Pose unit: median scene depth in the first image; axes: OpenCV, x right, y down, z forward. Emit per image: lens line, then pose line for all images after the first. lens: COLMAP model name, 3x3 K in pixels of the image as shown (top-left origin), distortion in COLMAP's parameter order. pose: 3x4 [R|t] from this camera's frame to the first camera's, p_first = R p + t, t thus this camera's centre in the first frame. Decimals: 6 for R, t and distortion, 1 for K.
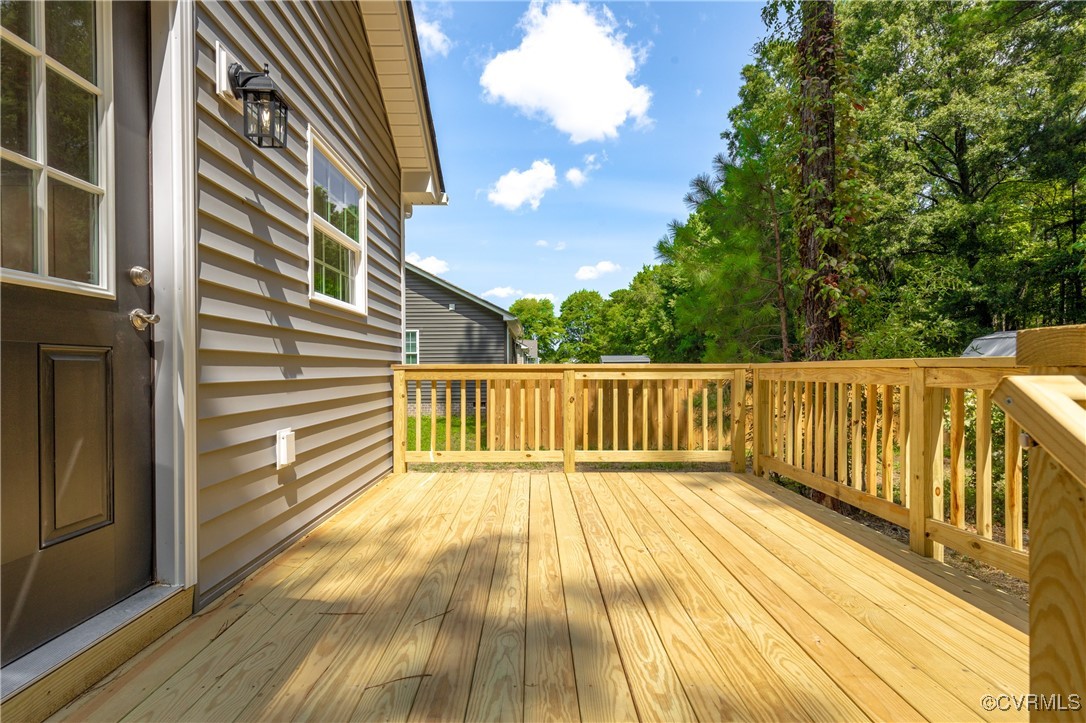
lens RADIAL K [[487.2, 0, 551.1], [0, 487.2, 365.5], [0, 0, 1]] dist [0.003289, -0.000146]
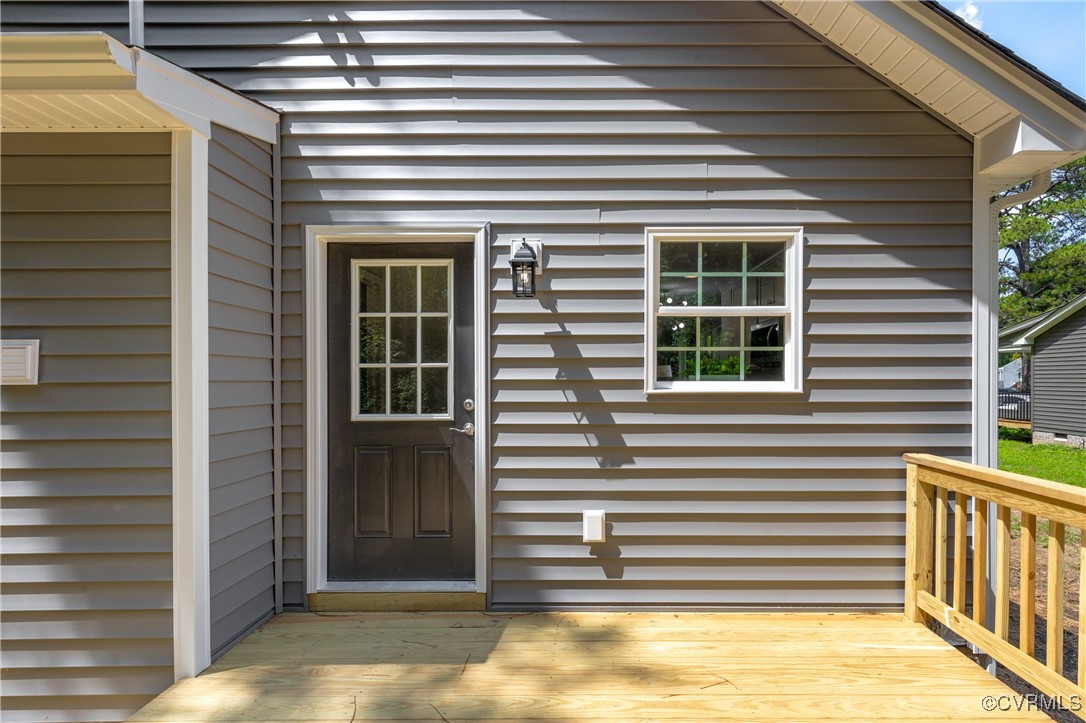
lens RADIAL K [[501.1, 0, 591.4], [0, 501.1, 381.8], [0, 0, 1]] dist [0.009179, -0.000234]
pose [[-0.026210, 0.009668, -0.999610, 0.715336], [0.006213, 0.999935, 0.009508, -0.206864], [0.999637, -0.005961, -0.026268, 1.091585]]
